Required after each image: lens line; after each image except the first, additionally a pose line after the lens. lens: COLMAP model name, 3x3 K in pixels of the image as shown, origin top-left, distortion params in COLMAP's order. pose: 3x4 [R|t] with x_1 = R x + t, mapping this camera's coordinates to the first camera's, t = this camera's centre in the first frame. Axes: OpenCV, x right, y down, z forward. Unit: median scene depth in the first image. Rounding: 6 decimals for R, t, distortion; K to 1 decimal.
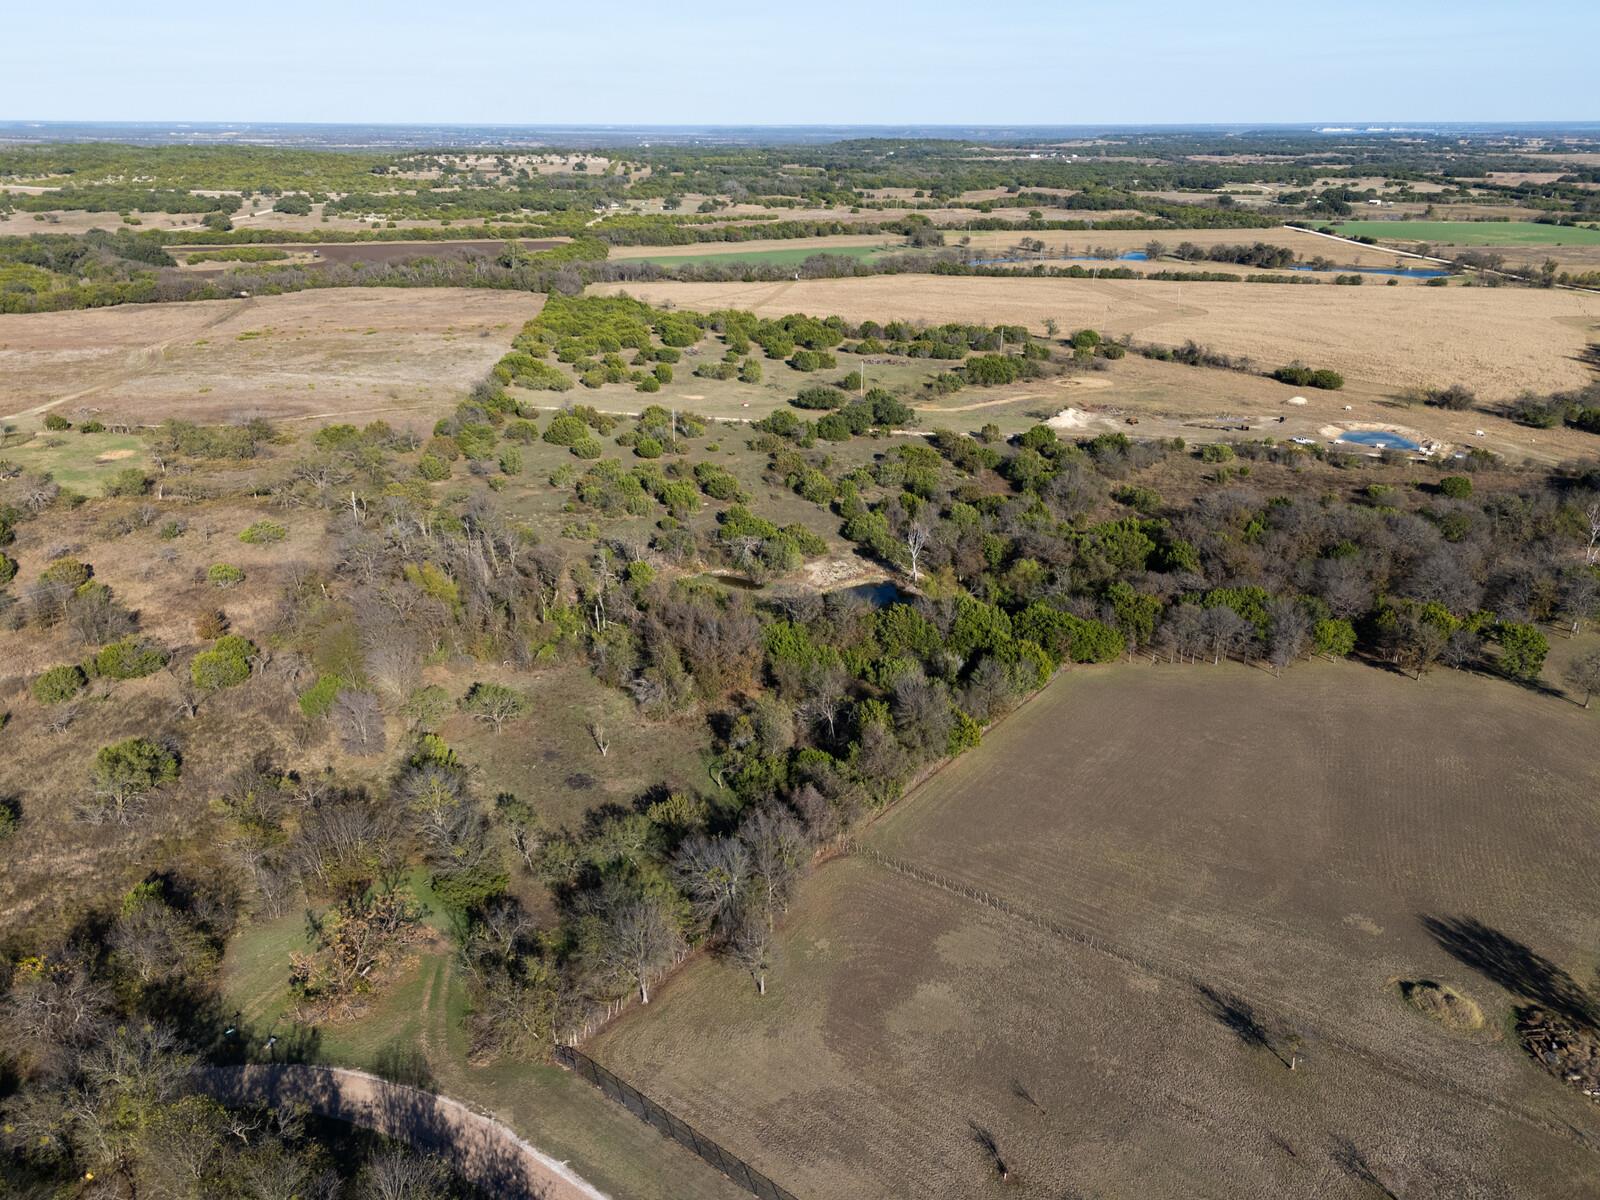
lens RADIAL K [[1162.8, 0, 800.0], [0, 1162.8, 600.0], [0, 0, 1]] dist [0.067949, -0.063631]
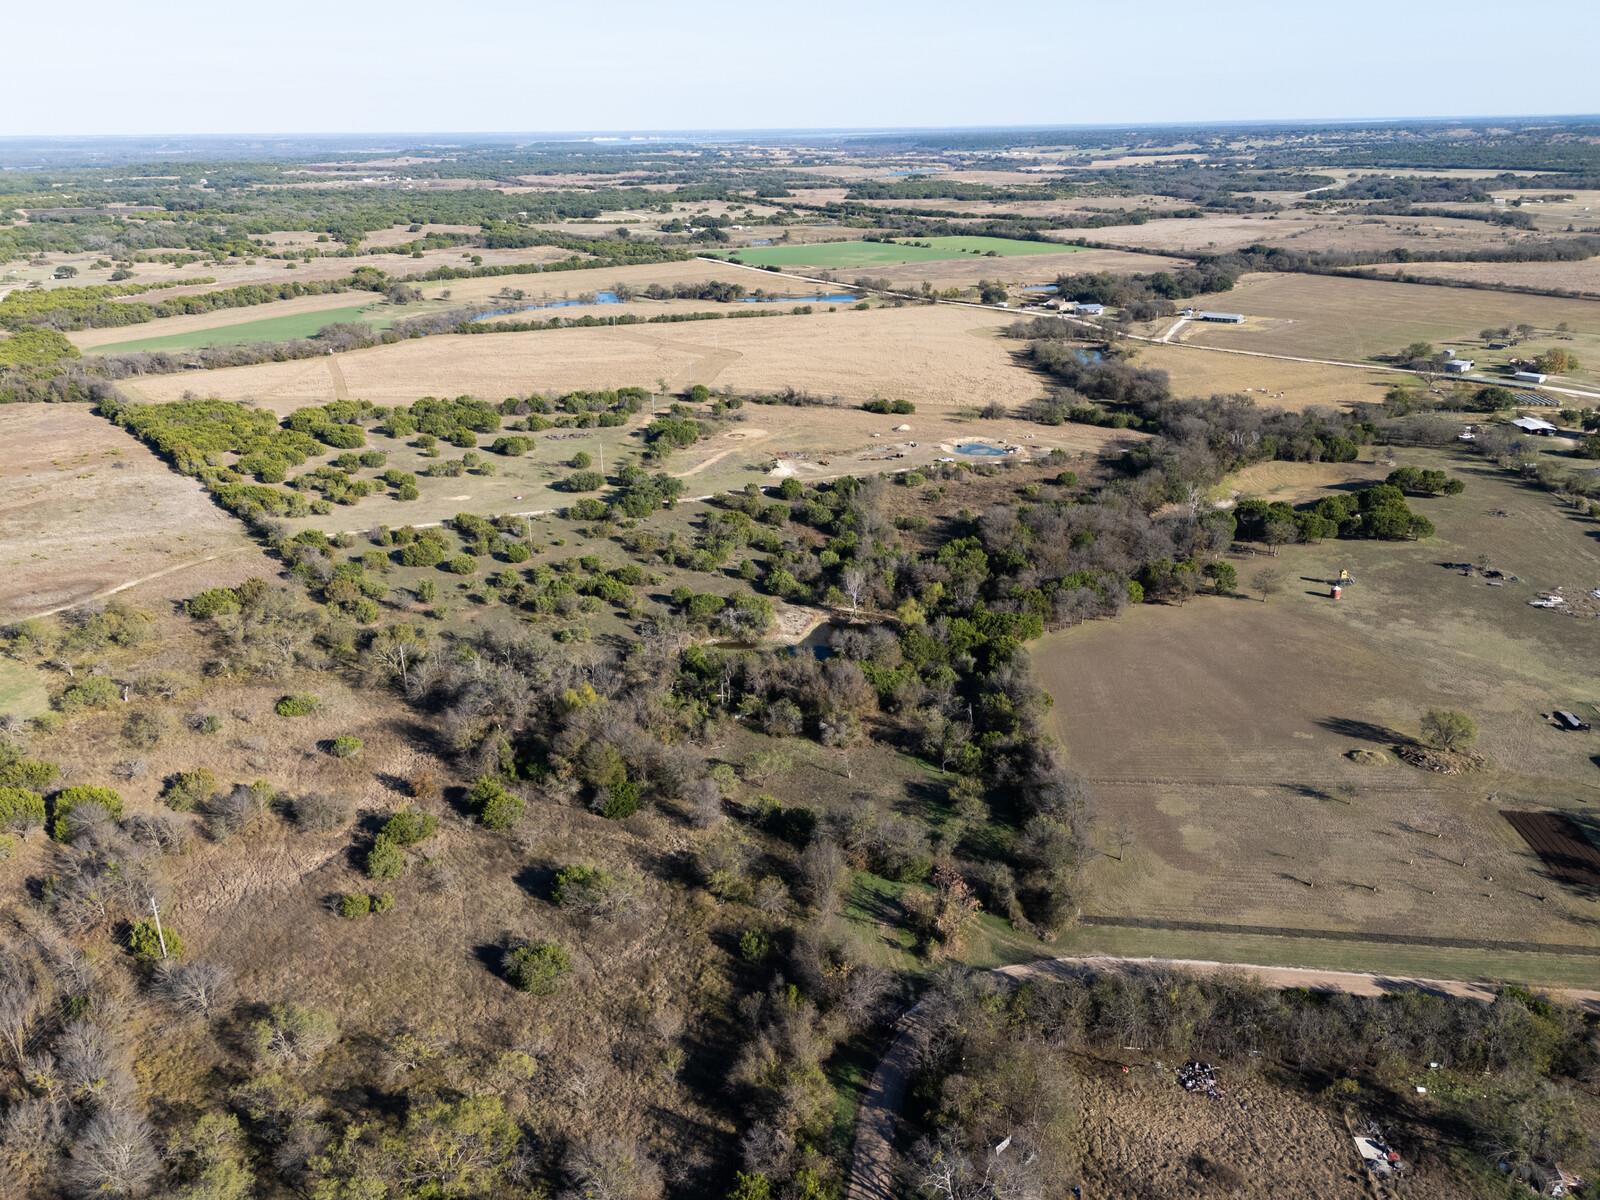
lens RADIAL K [[1162.8, 0, 800.0], [0, 1162.8, 600.0], [0, 0, 1]] dist [0.067949, -0.063631]
pose [[0.847000, -0.211644, 0.487645, -0.196899], [0.213782, 0.975494, 0.052055, -0.037934], [-0.486712, 0.060159, 0.871489, -0.049569]]
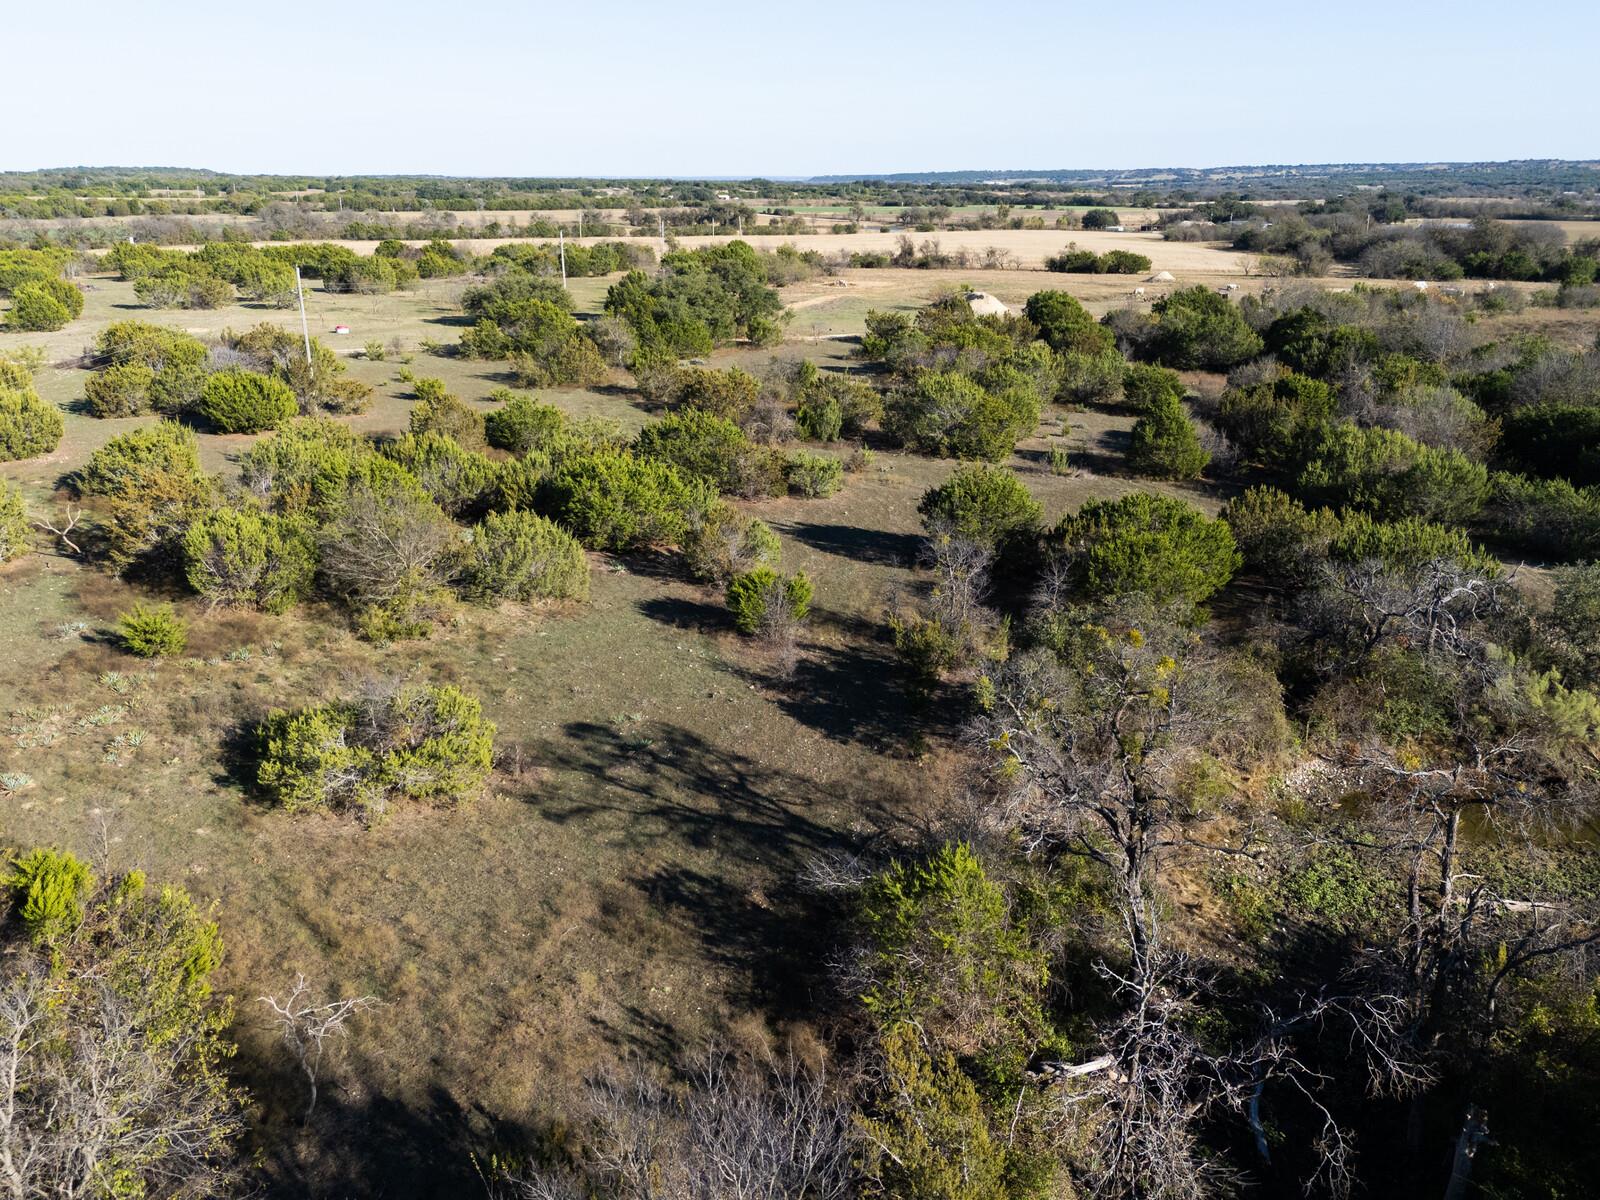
lens RADIAL K [[1162.8, 0, 800.0], [0, 1162.8, 600.0], [0, 0, 1]] dist [0.067949, -0.063631]
pose [[0.828312, -0.193864, 0.525657, -0.077143], [0.214872, 0.976405, 0.021515, -0.025012], [-0.517425, 0.095128, 0.850425, 0.290830]]
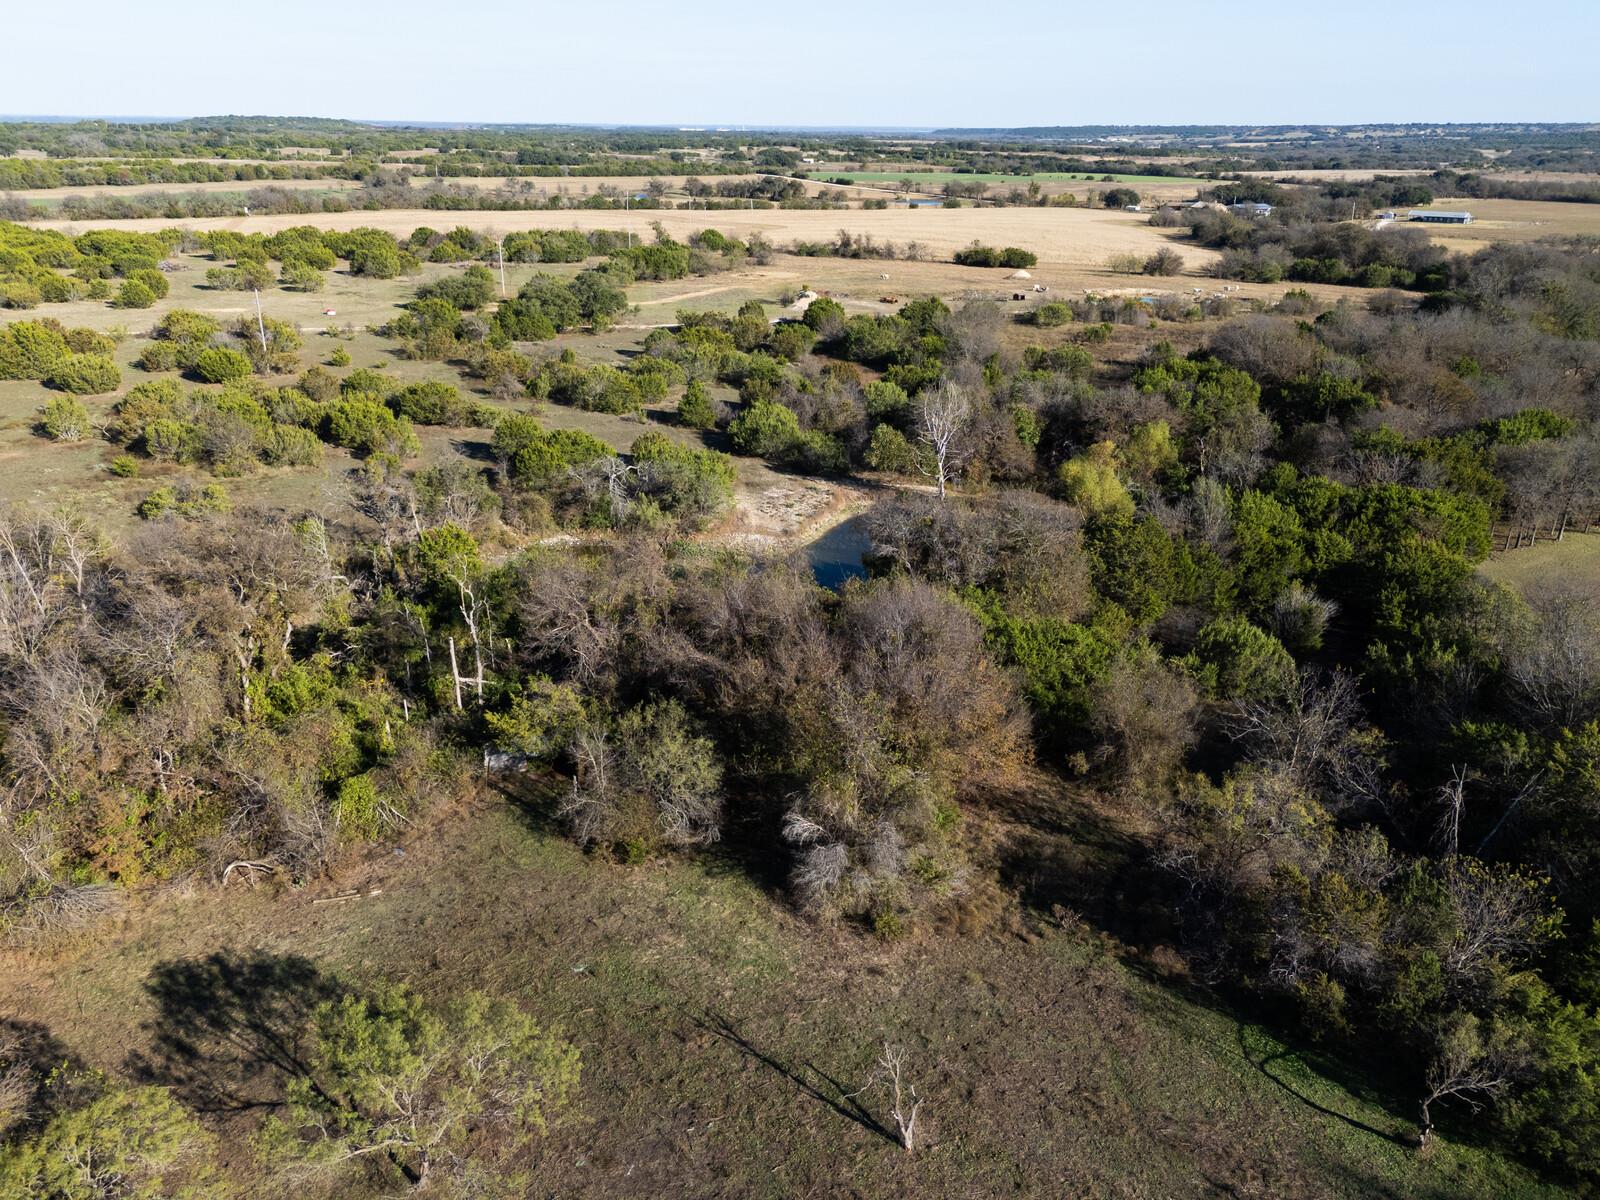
lens RADIAL K [[1162.8, 0, 800.0], [0, 1162.8, 600.0], [0, 0, 1]] dist [0.067949, -0.063631]
pose [[0.881975, -0.171218, 0.439094, -0.064943], [0.171103, 0.984433, 0.040184, -0.001244], [-0.439139, 0.039689, 0.897542, 0.174928]]
